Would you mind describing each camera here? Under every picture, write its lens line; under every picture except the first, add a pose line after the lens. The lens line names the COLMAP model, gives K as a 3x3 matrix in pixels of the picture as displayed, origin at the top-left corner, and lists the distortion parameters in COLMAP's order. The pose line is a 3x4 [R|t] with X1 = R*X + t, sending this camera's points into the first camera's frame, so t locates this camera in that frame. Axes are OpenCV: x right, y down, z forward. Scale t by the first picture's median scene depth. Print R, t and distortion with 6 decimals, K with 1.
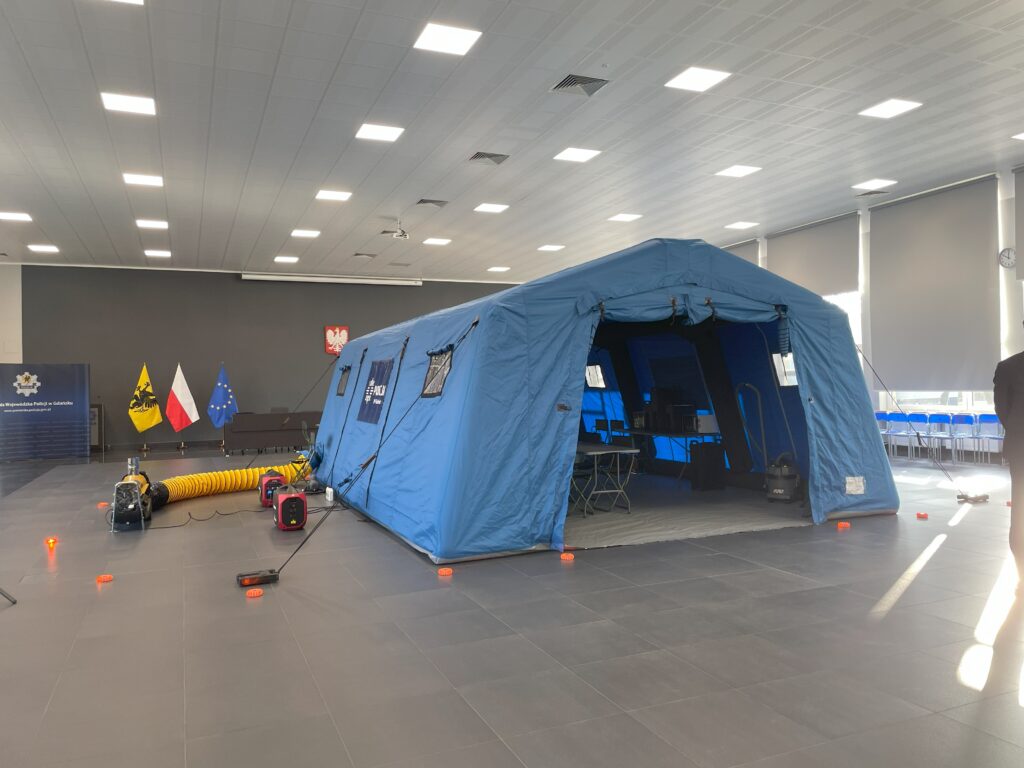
lens RADIAL K [[768.0, 0, 512.0], [0, 768.0, 384.0], [0, 0, 1]] dist [0.093691, -0.137028]
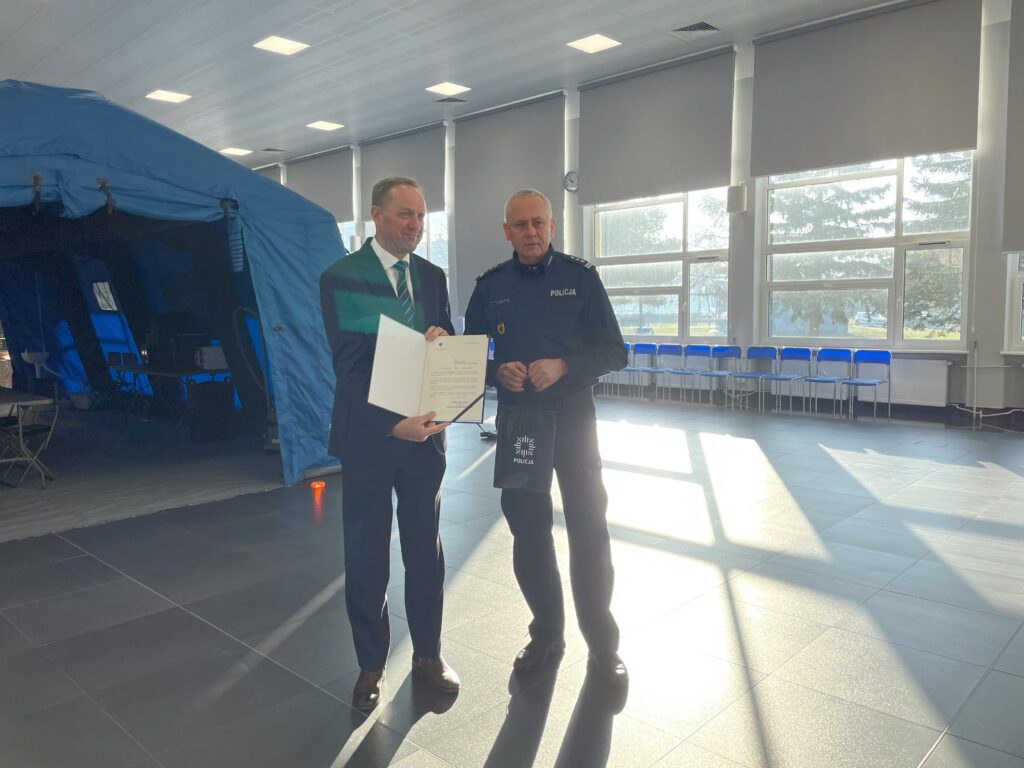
lens RADIAL K [[768.0, 0, 512.0], [0, 768.0, 384.0], [0, 0, 1]] dist [0.093691, -0.137028]
pose [[0.915970, -0.029547, 0.400157, 0.216972], [-0.009794, 0.995342, 0.095913, -0.000787], [-0.401127, -0.091772, 0.911414, 0.151635]]
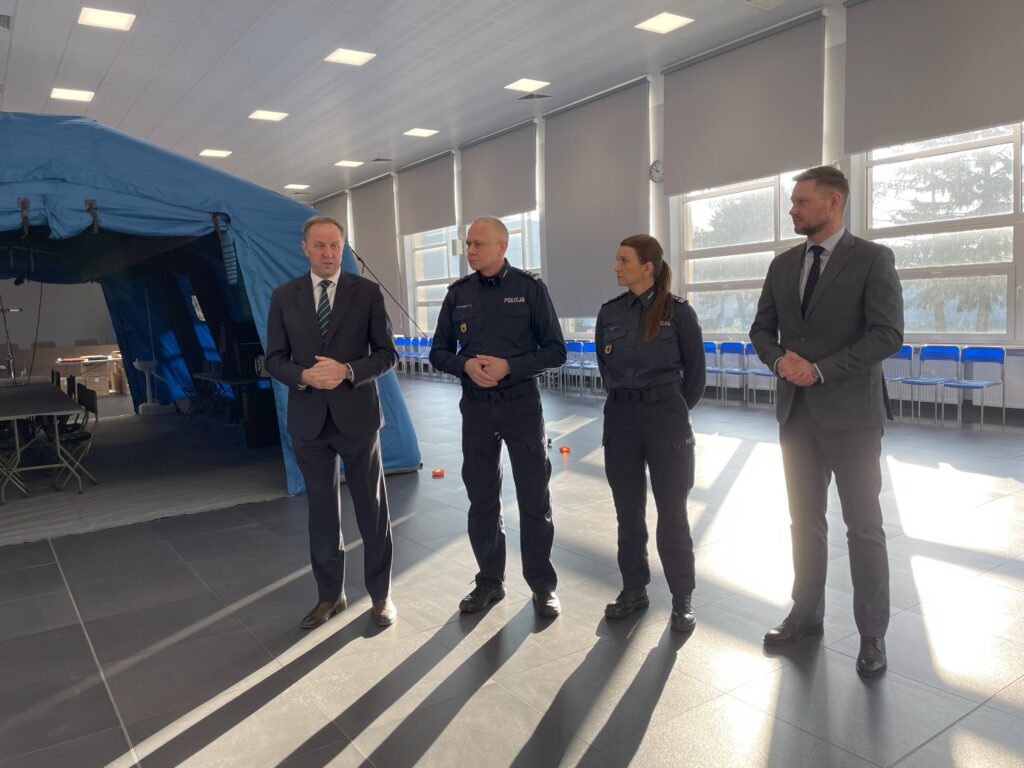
lens RADIAL K [[768.0, 0, 512.0], [0, 768.0, 384.0], [0, 0, 1]] dist [0.093691, -0.137028]
pose [[0.977828, -0.037514, 0.206024, 0.341892], [0.017484, 0.995014, 0.098196, -0.005097], [-0.208680, -0.092416, 0.973608, 0.147369]]
